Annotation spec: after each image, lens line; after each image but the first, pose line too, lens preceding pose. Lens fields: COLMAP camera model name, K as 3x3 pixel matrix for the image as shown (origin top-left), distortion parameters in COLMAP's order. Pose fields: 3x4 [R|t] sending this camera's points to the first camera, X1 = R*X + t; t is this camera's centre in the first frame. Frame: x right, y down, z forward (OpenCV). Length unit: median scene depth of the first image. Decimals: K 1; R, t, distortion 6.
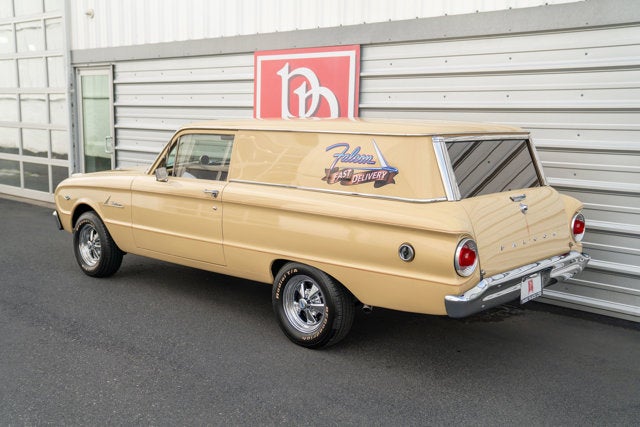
lens RADIAL K [[701.9, 0, 280.2], [0, 701.9, 223.5], [0, 0, 1]] dist [0.021526, 0.013544]
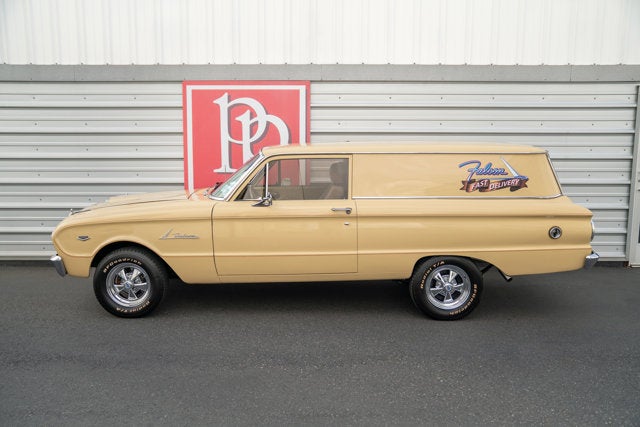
lens RADIAL K [[576.6, 0, 298.8], [0, 576.6, 241.4], [0, 0, 1]] dist [-0.017909, -0.000244]
pose [[0.731319, -0.139867, 0.667540, -0.734449], [0.118690, 0.989911, 0.077382, -0.070551], [-0.671629, 0.022639, 0.740542, 0.339985]]
